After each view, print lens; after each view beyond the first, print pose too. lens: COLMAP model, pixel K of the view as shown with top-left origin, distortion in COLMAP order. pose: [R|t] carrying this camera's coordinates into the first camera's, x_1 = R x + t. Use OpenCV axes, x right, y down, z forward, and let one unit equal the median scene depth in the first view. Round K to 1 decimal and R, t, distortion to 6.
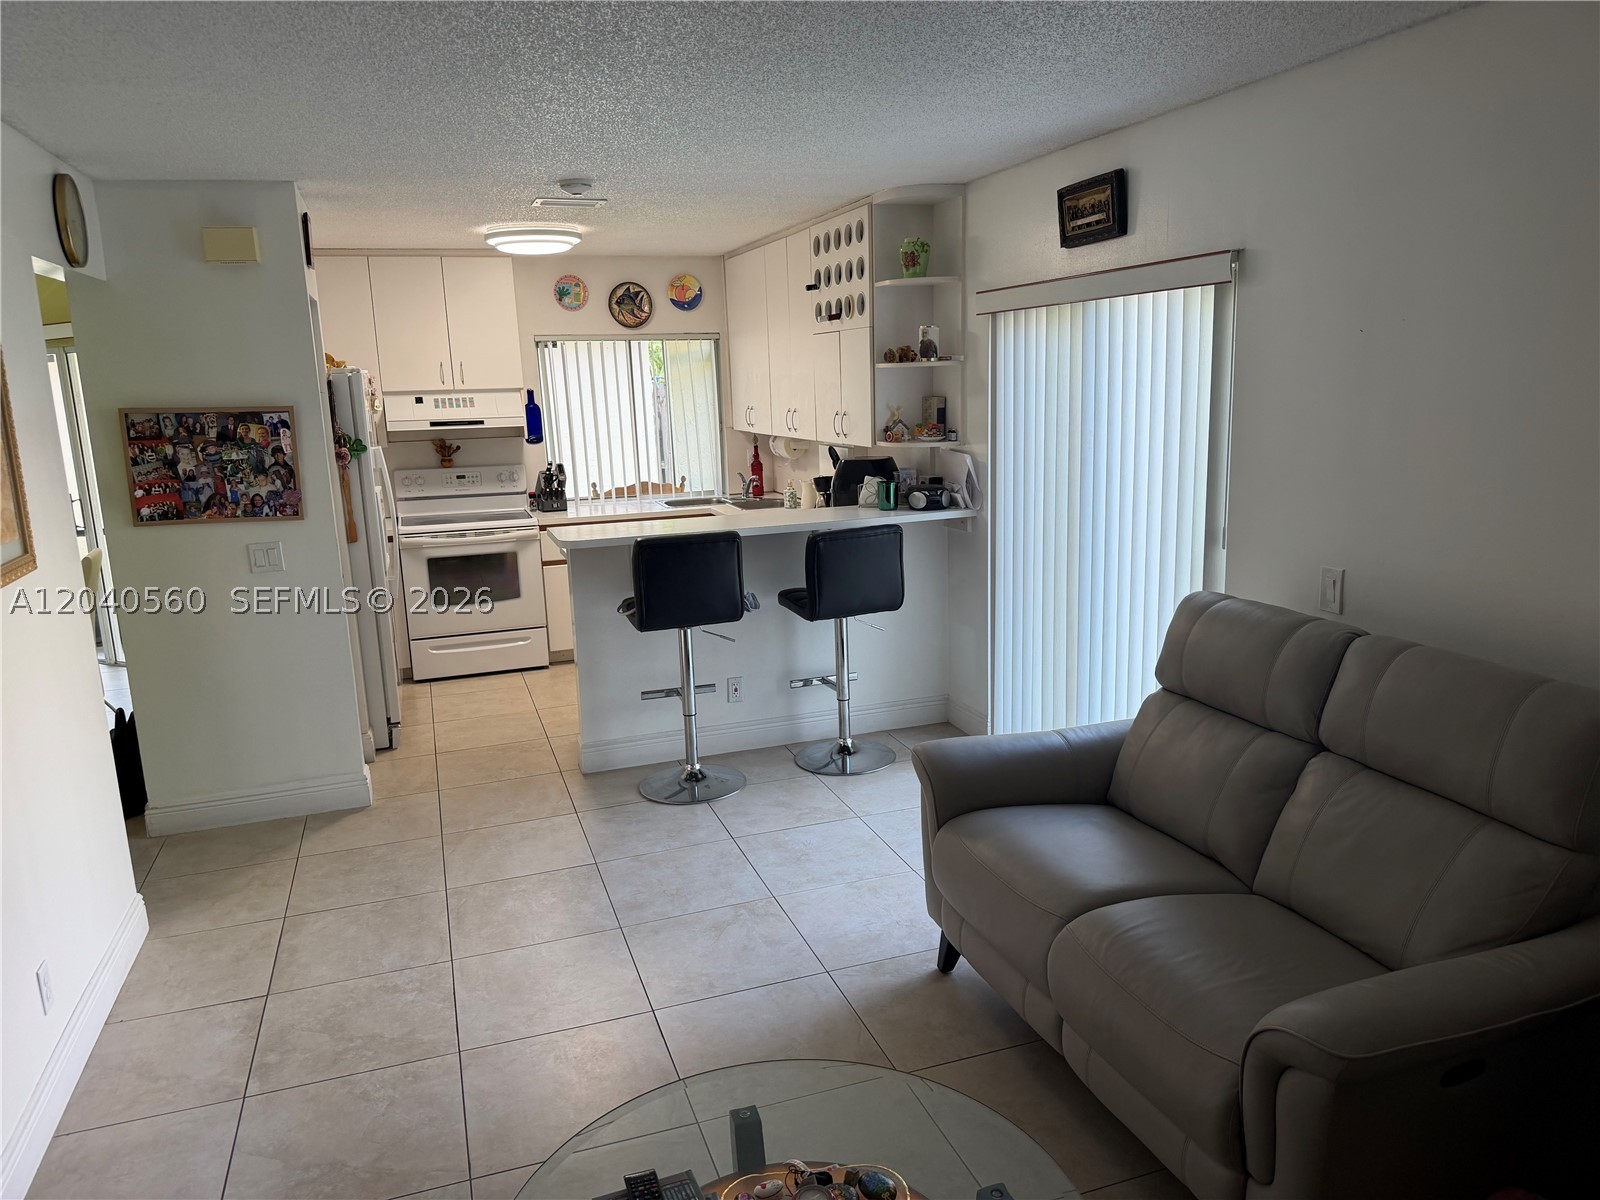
lens RADIAL K [[1118.2, 0, 800.0], [0, 1118.2, 600.0], [0, 0, 1]] dist [0.187413, -0.277536]
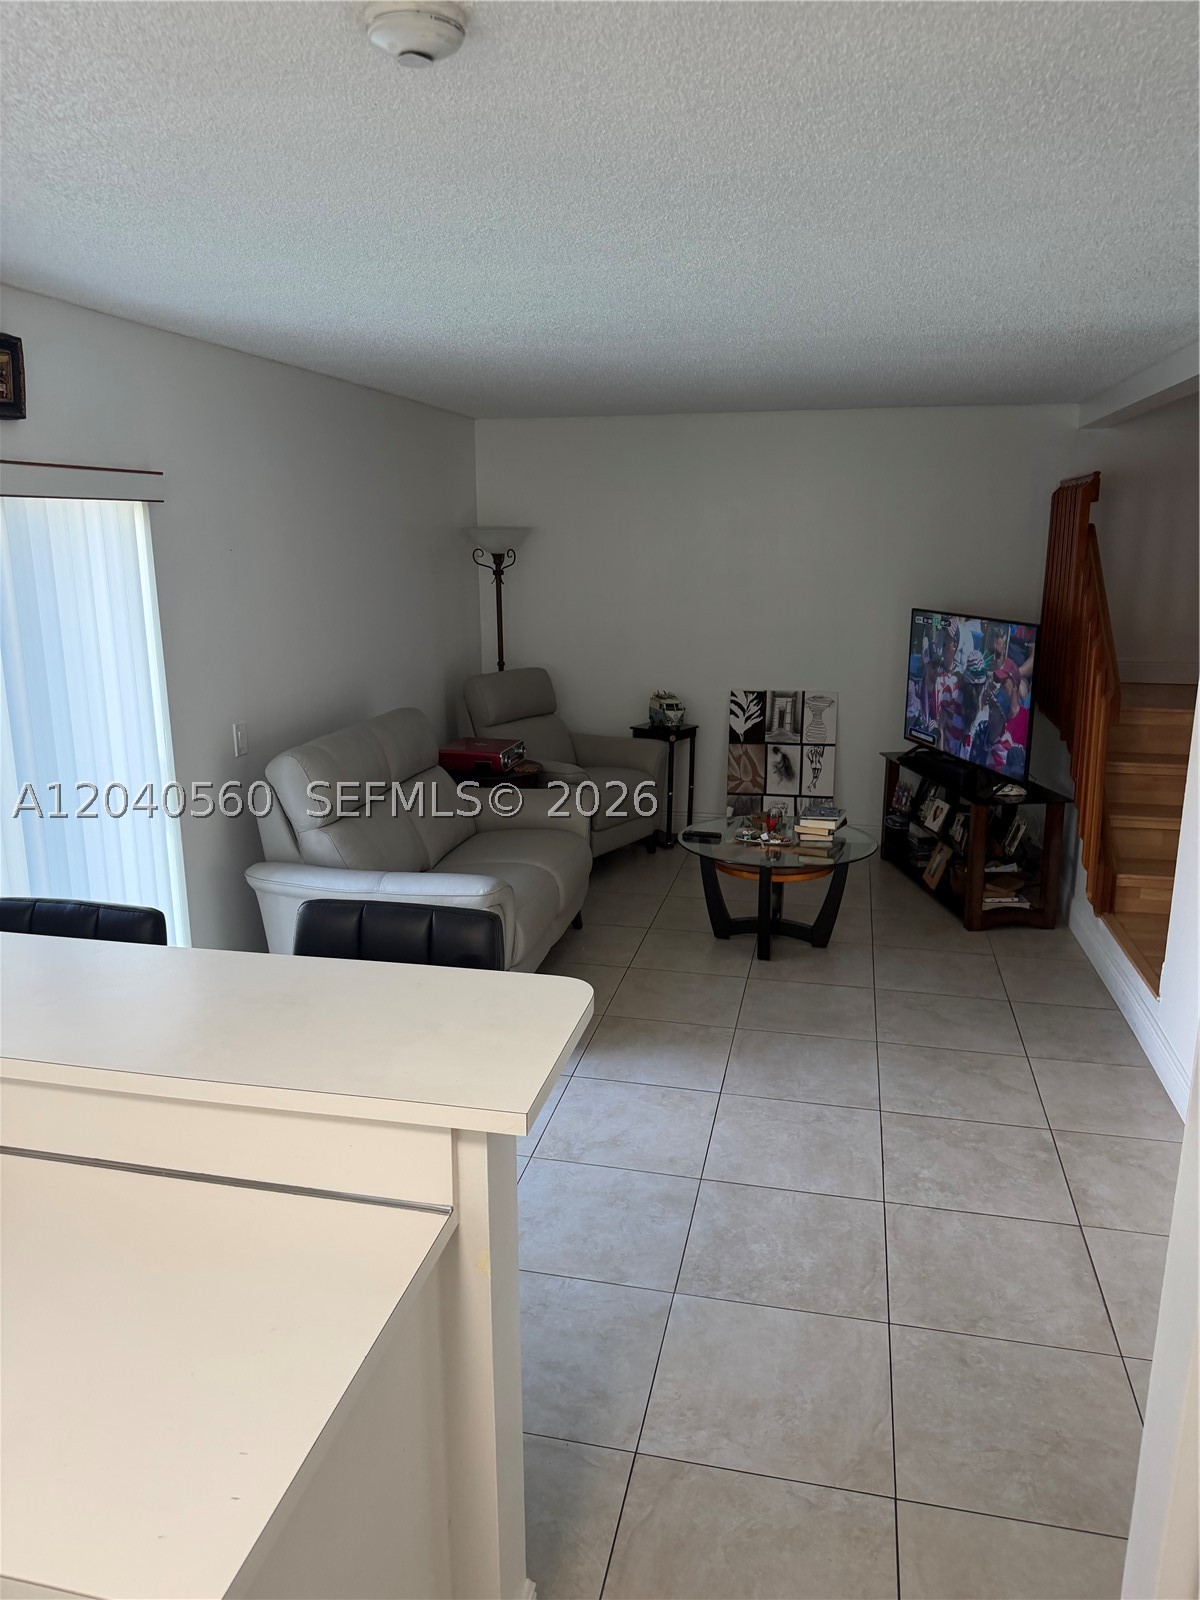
lens RADIAL K [[1118.2, 0, 600.0], [0, 1118.2, 800.0], [0, 0, 1]] dist [0.187413, -0.277536]
pose [[-0.850429, -0.082650, 0.519557, -0.295921], [0.143128, 0.913983, 0.379671, -0.189755], [-0.506246, 0.397246, -0.765448, 0.892860]]
